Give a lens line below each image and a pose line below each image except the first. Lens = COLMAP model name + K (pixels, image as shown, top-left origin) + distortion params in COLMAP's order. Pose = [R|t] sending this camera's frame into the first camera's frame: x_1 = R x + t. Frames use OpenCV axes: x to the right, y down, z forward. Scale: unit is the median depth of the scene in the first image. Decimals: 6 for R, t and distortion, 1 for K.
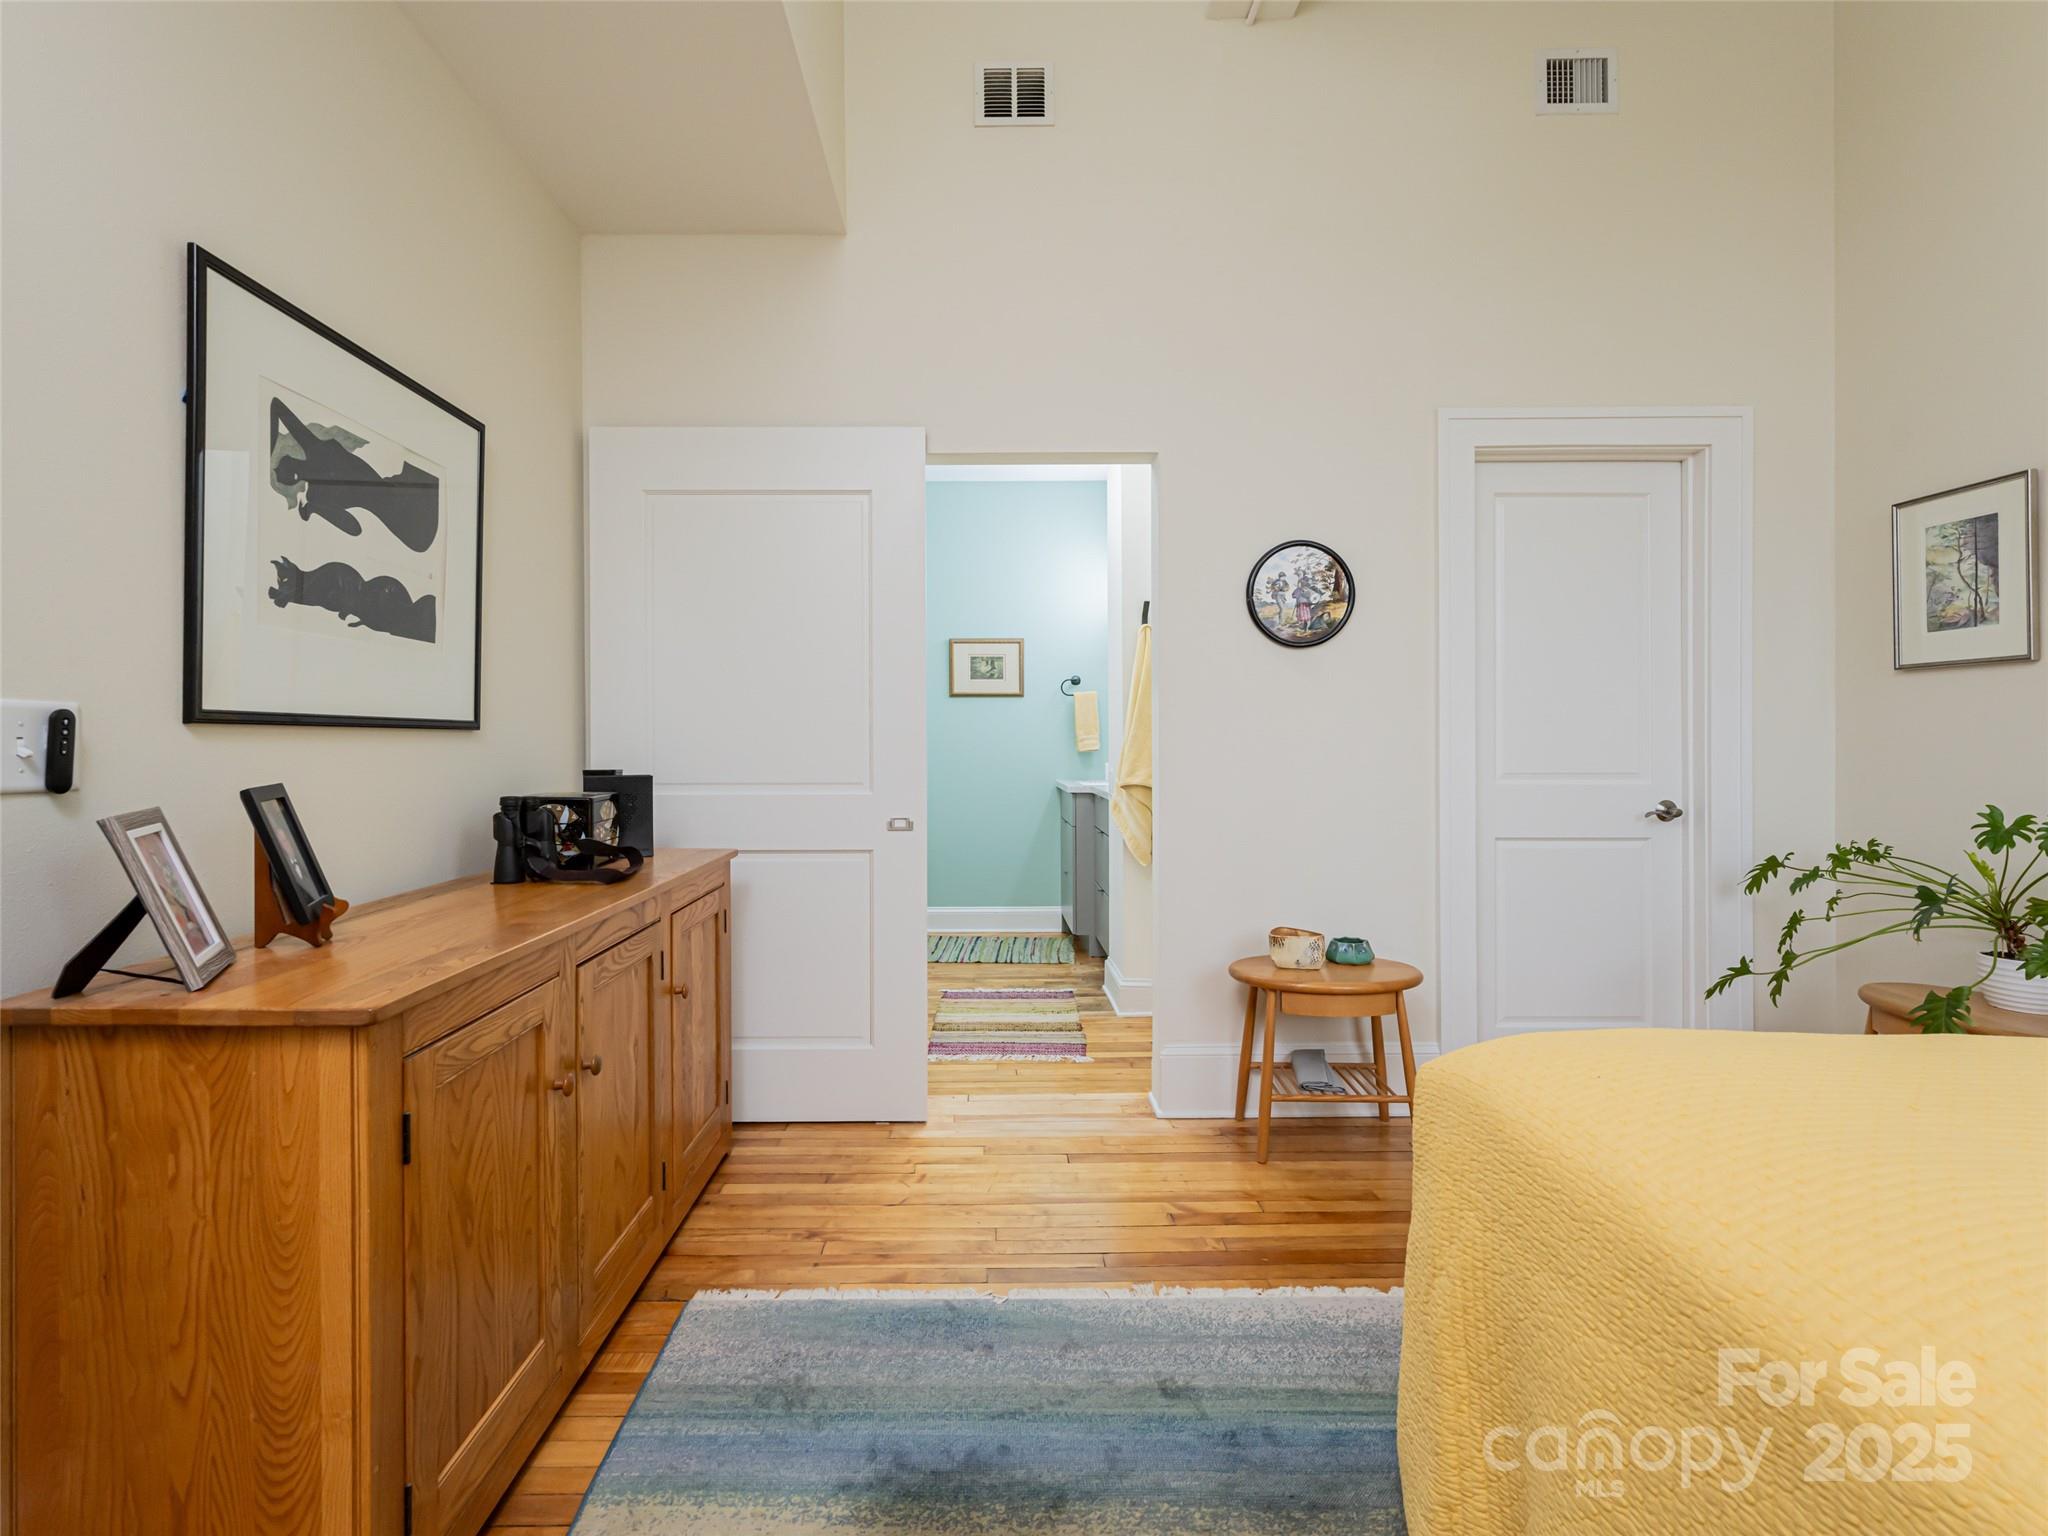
lens RADIAL K [[970.3, 0, 996.3], [0, 970.3, 744.6], [0, 0, 1]] dist [0.009463, -0.000273]
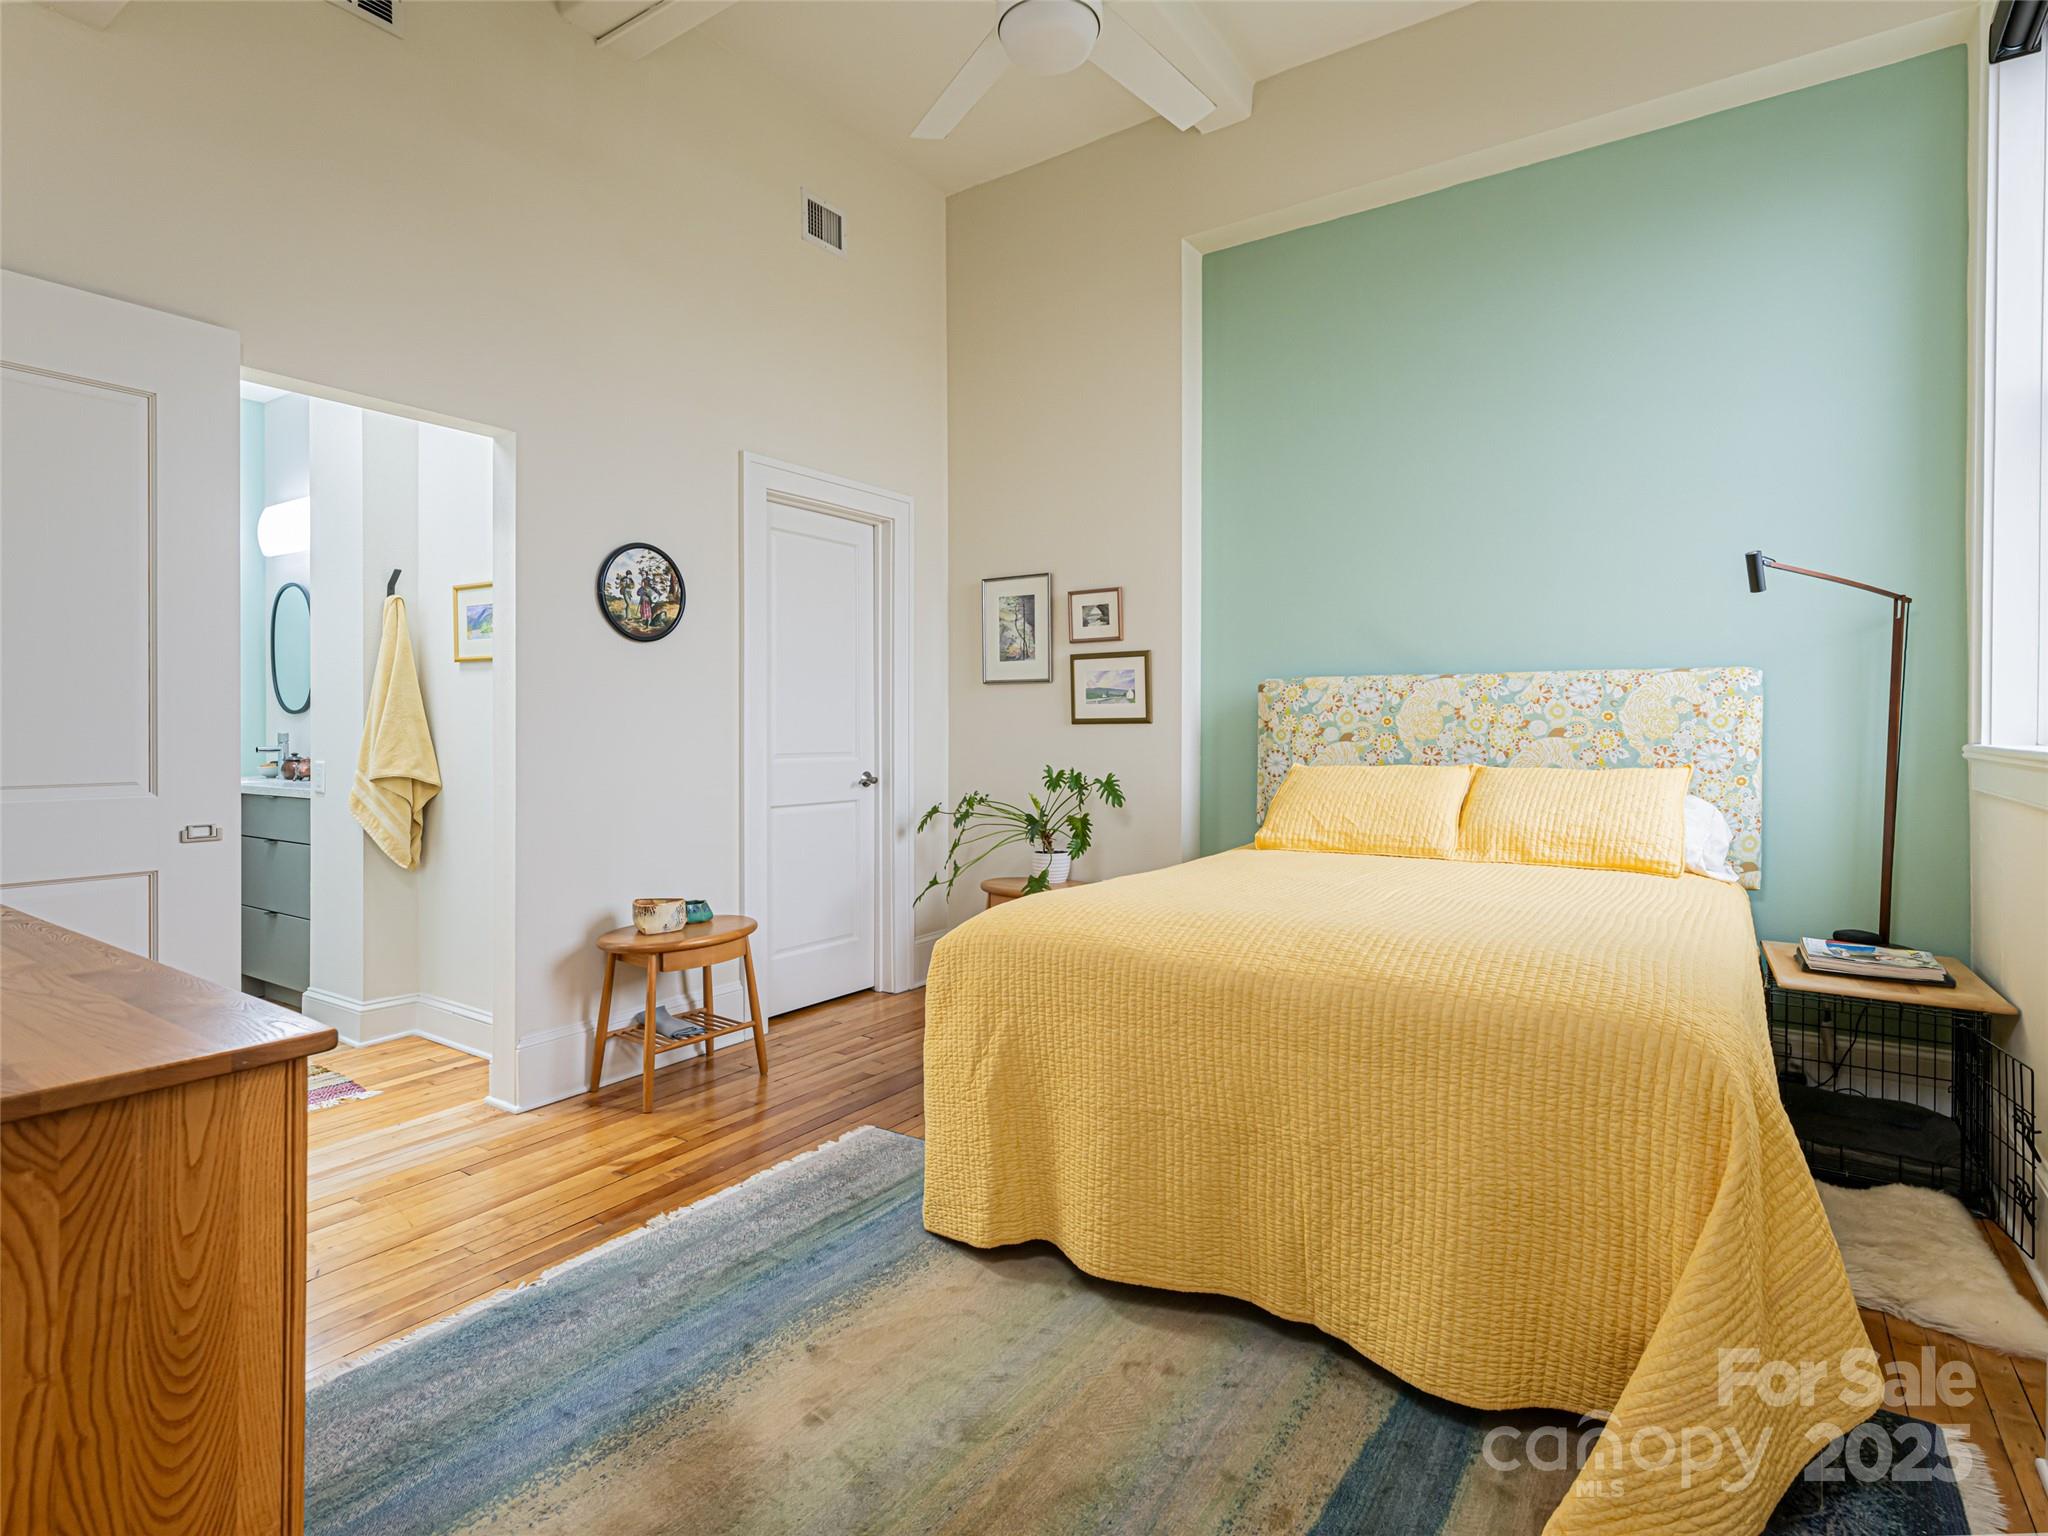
lens RADIAL K [[1046.7, 0, 1020.3], [0, 1046.7, 736.1], [0, 0, 1]] dist [0.003630, 0.000748]
pose [[0.569888, -0.004271, 0.821711, -0.468196], [0.002310, 0.999991, 0.003596, 0.002753], [-0.821719, -0.000151, 0.569893, -0.016874]]
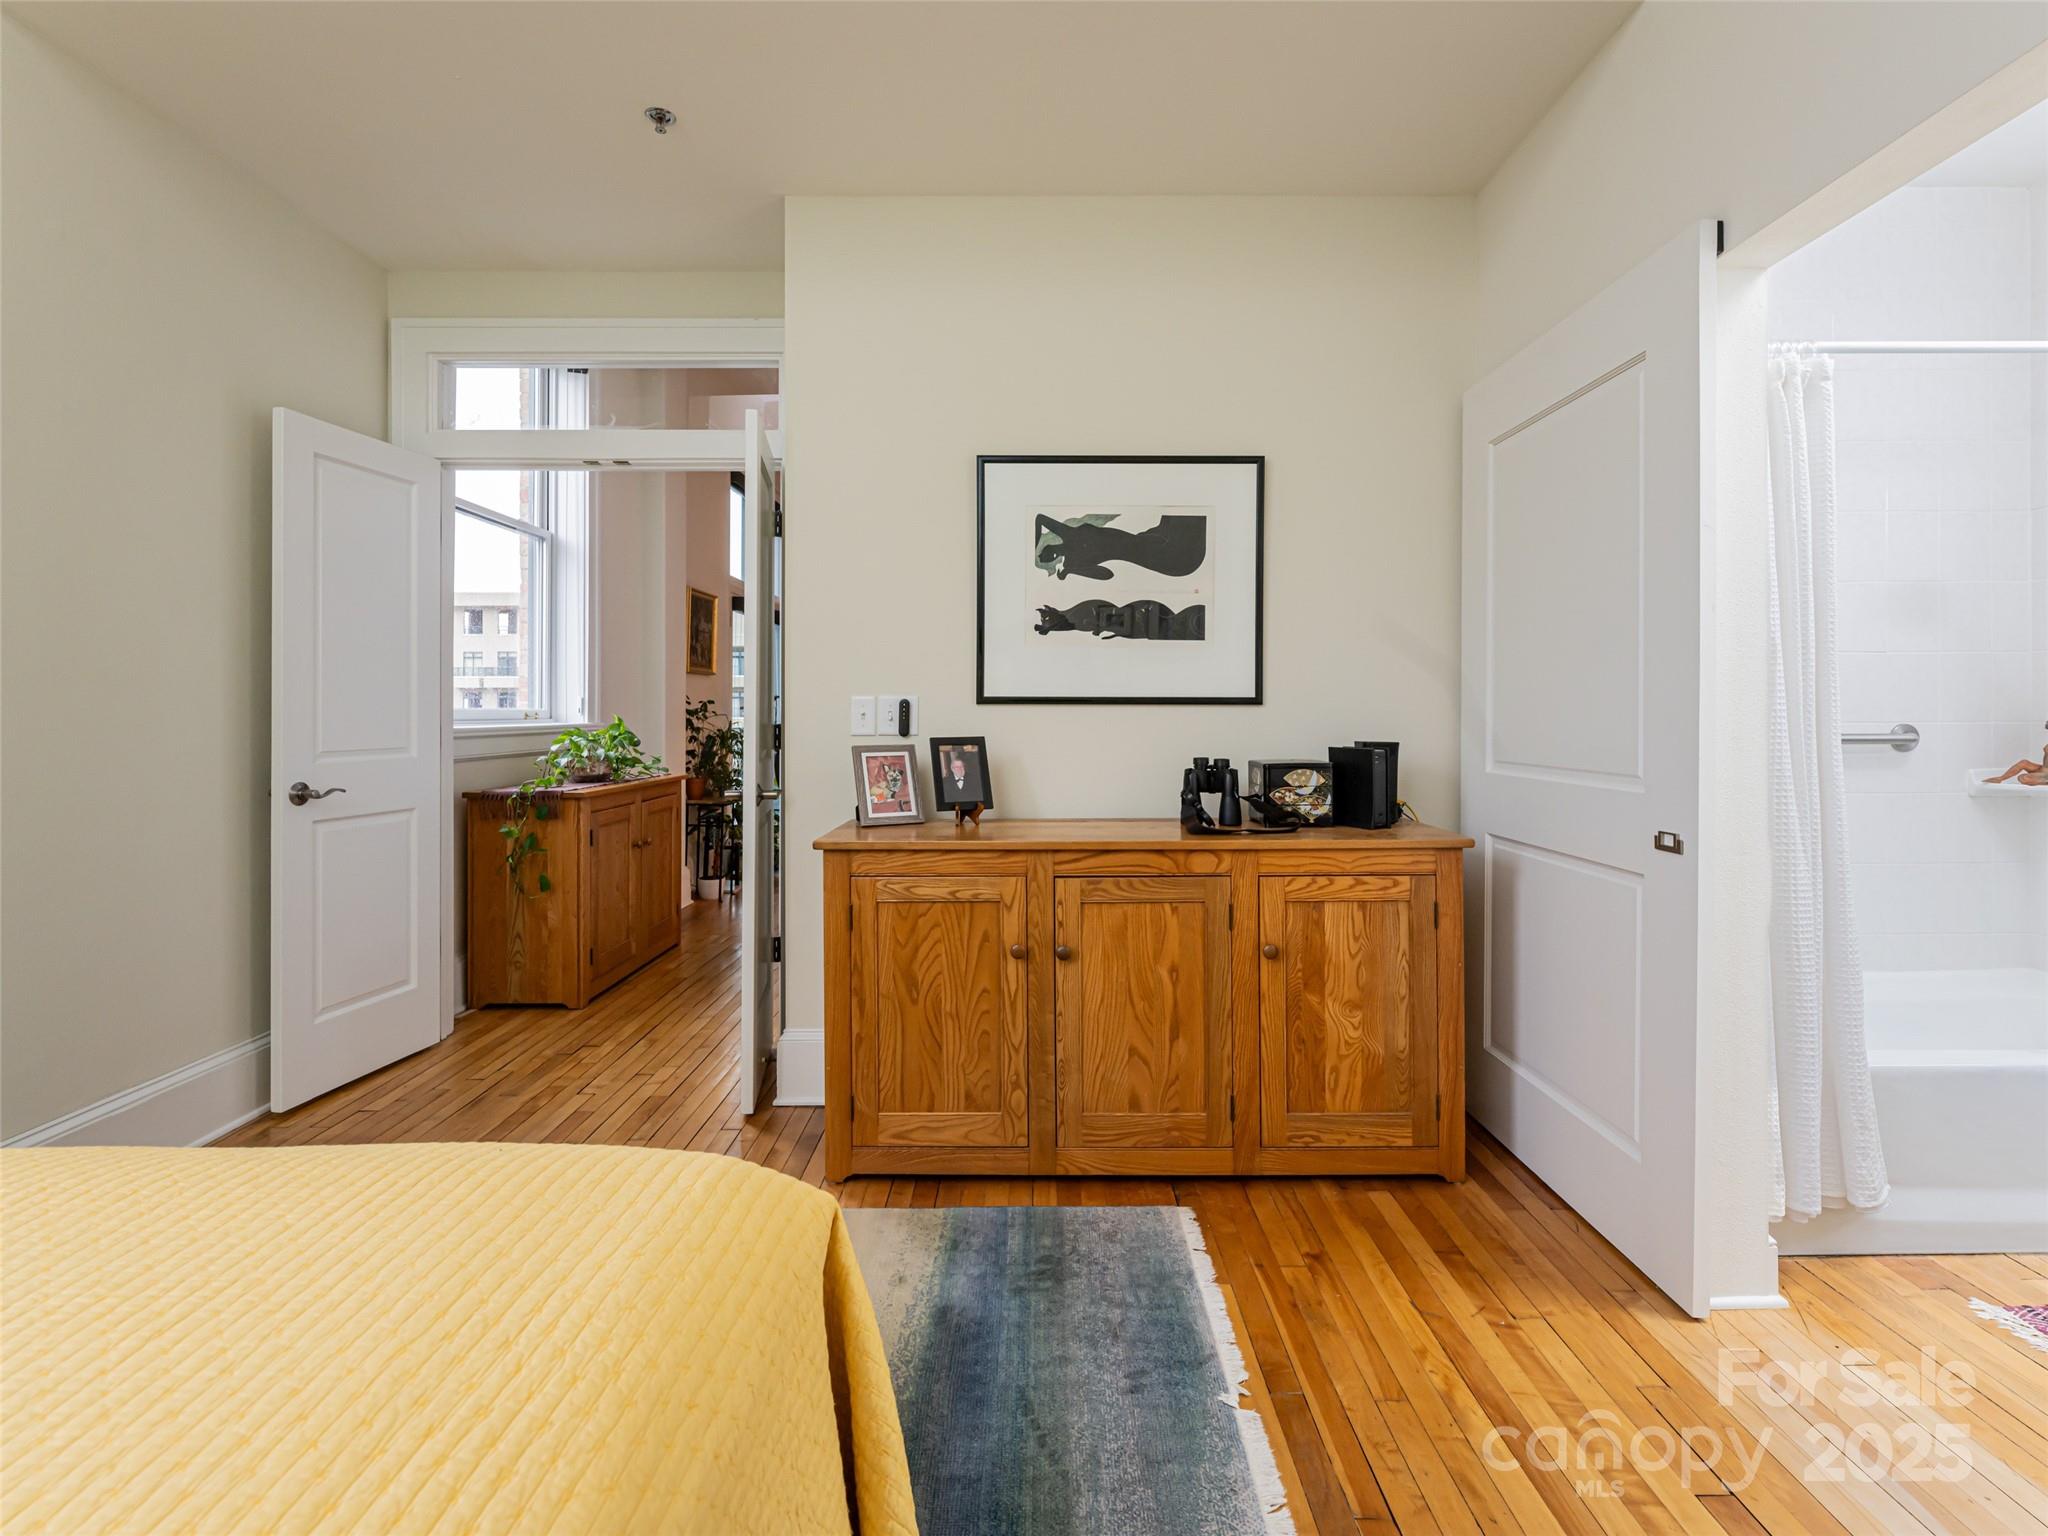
lens RADIAL K [[946.5, 0, 1029.0], [0, 946.5, 719.4], [0, 0, 1]] dist [0.001344, 0.000094]
pose [[0.002814, 0.006730, -0.999973, 0.613818], [-0.005687, 0.999961, 0.006714, -0.002723], [0.999980, 0.005668, 0.002852, 0.644130]]
